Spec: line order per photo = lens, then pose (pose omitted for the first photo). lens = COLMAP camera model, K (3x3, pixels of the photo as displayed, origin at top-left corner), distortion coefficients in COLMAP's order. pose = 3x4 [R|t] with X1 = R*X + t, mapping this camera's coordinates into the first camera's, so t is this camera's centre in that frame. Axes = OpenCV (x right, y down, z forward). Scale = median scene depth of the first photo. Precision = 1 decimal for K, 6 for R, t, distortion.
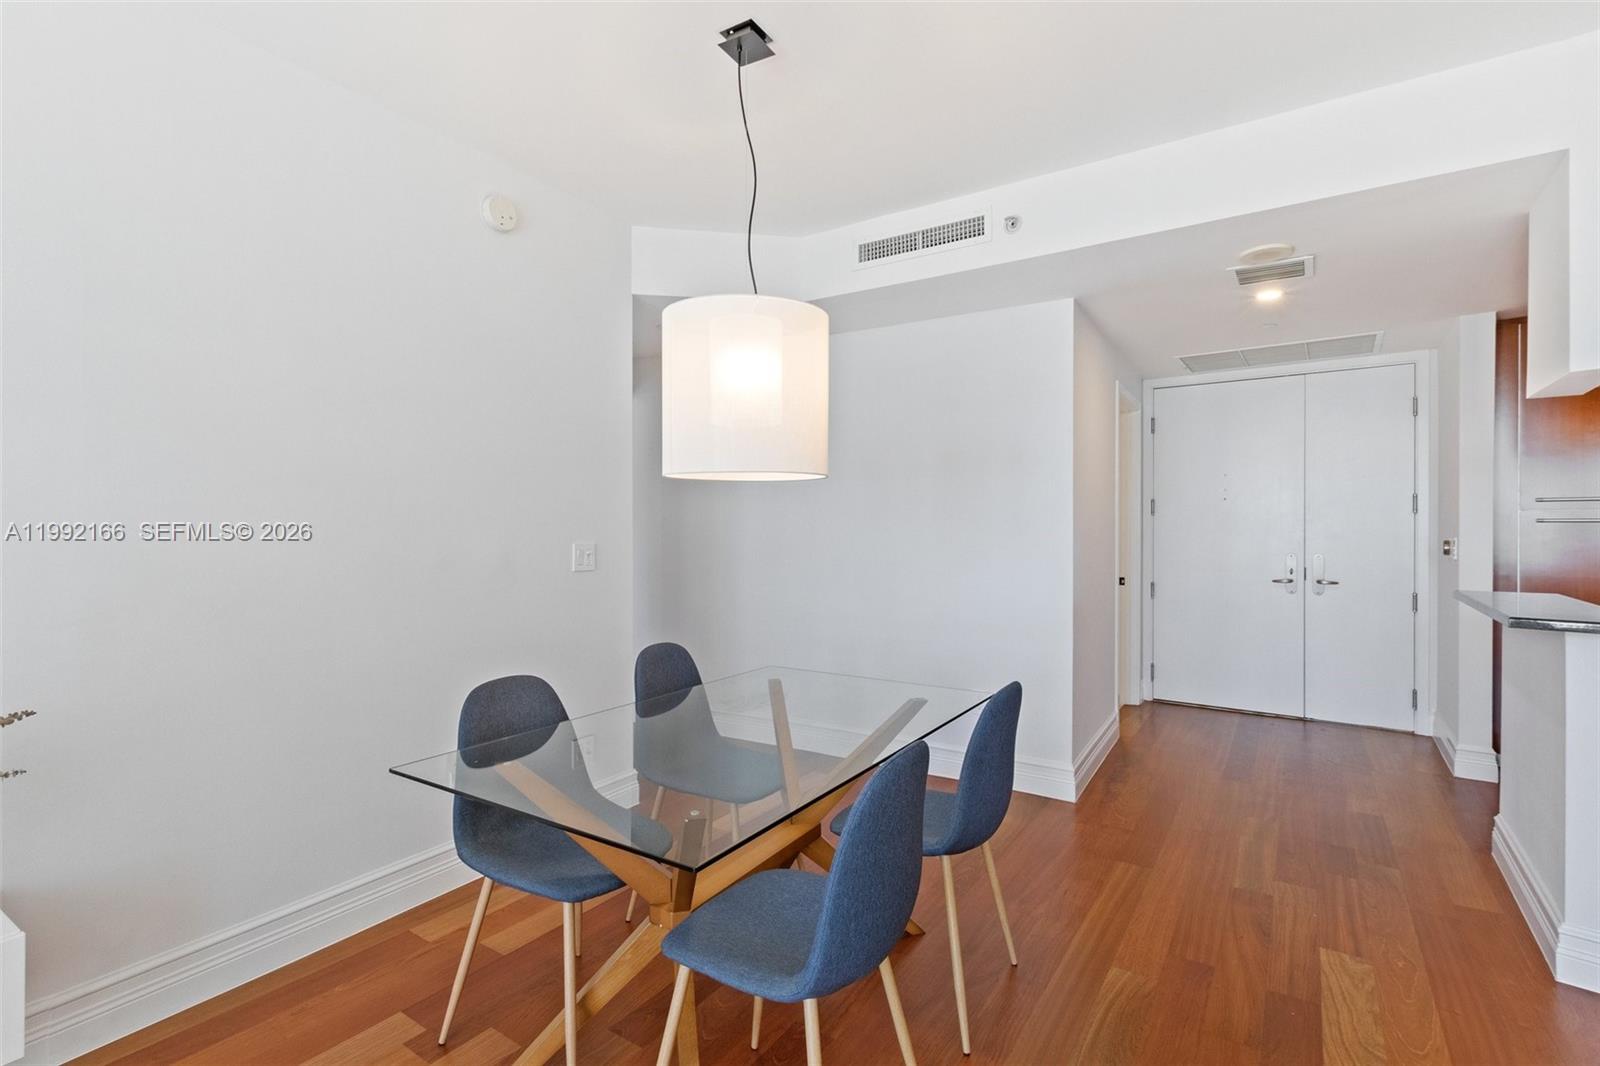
lens RADIAL K [[742.5, 0, 800.0], [0, 742.5, 533.0], [0, 0, 1]] dist [0.002574, 0.000499]
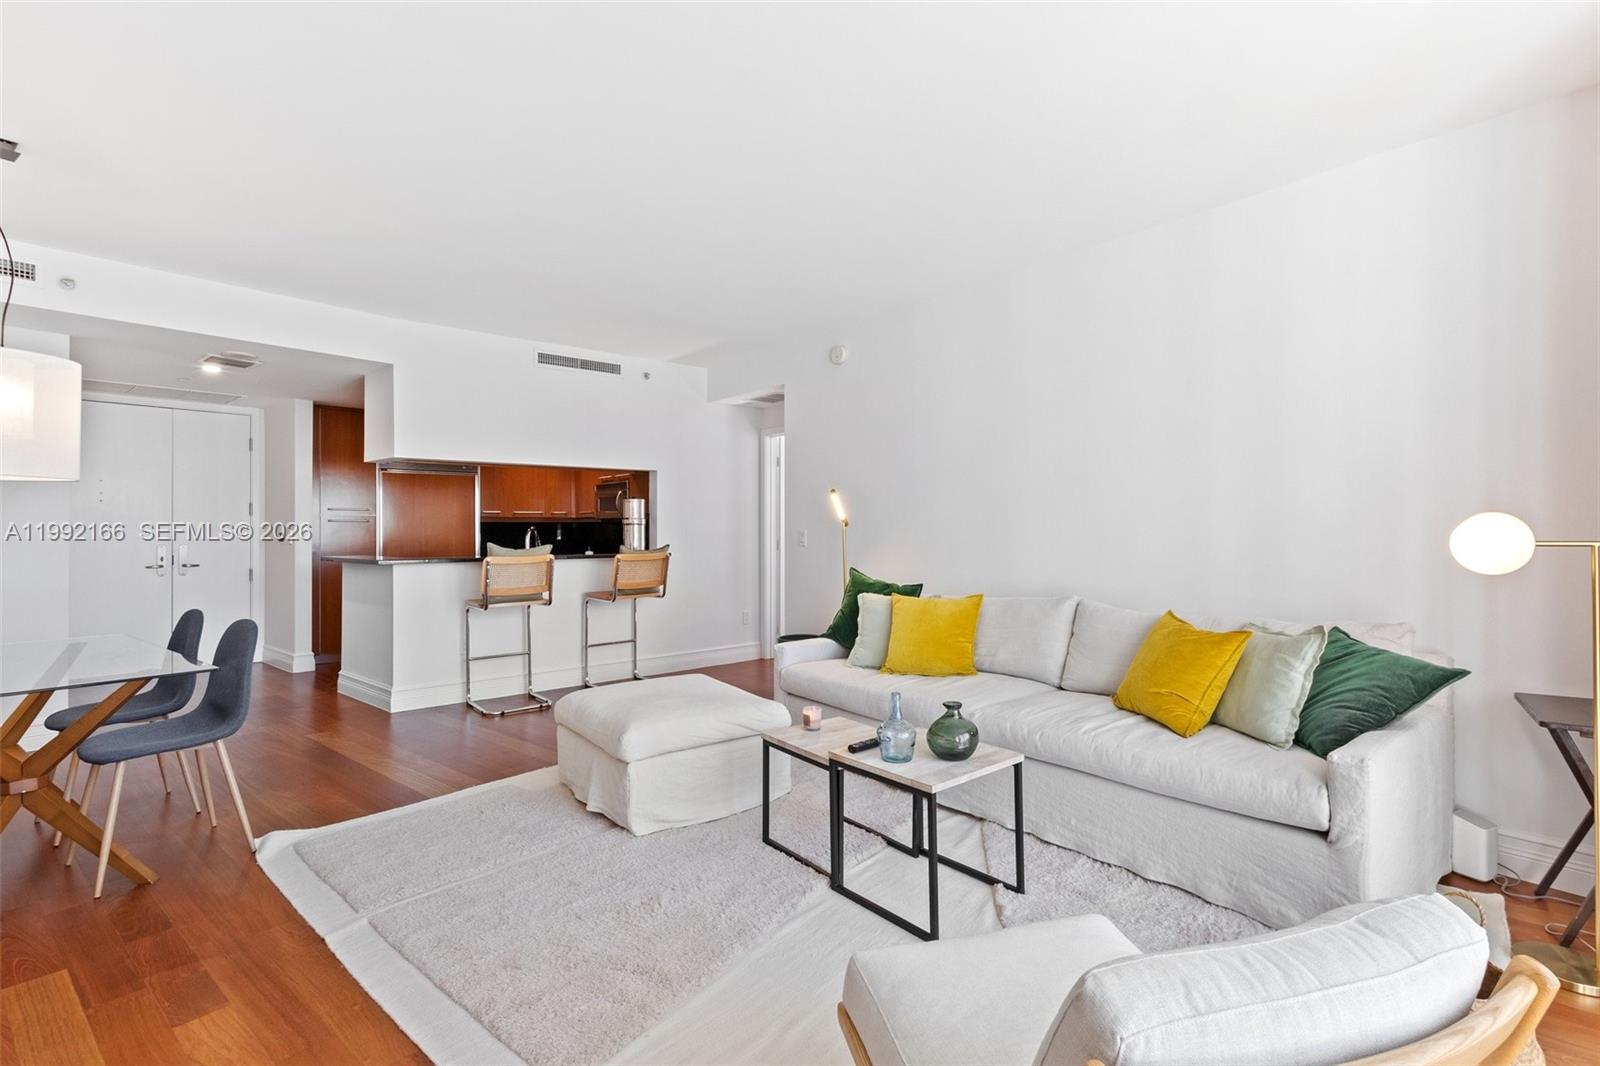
lens RADIAL K [[742.5, 0, 800.0], [0, 742.5, 533.0], [0, 0, 1]] dist [0.002574, 0.000499]
pose [[0.091705, -0.006186, 0.995767, -0.675059], [0.008034, 0.999953, 0.005472, 0.011463], [-0.995754, 0.007499, 0.091750, -0.281588]]
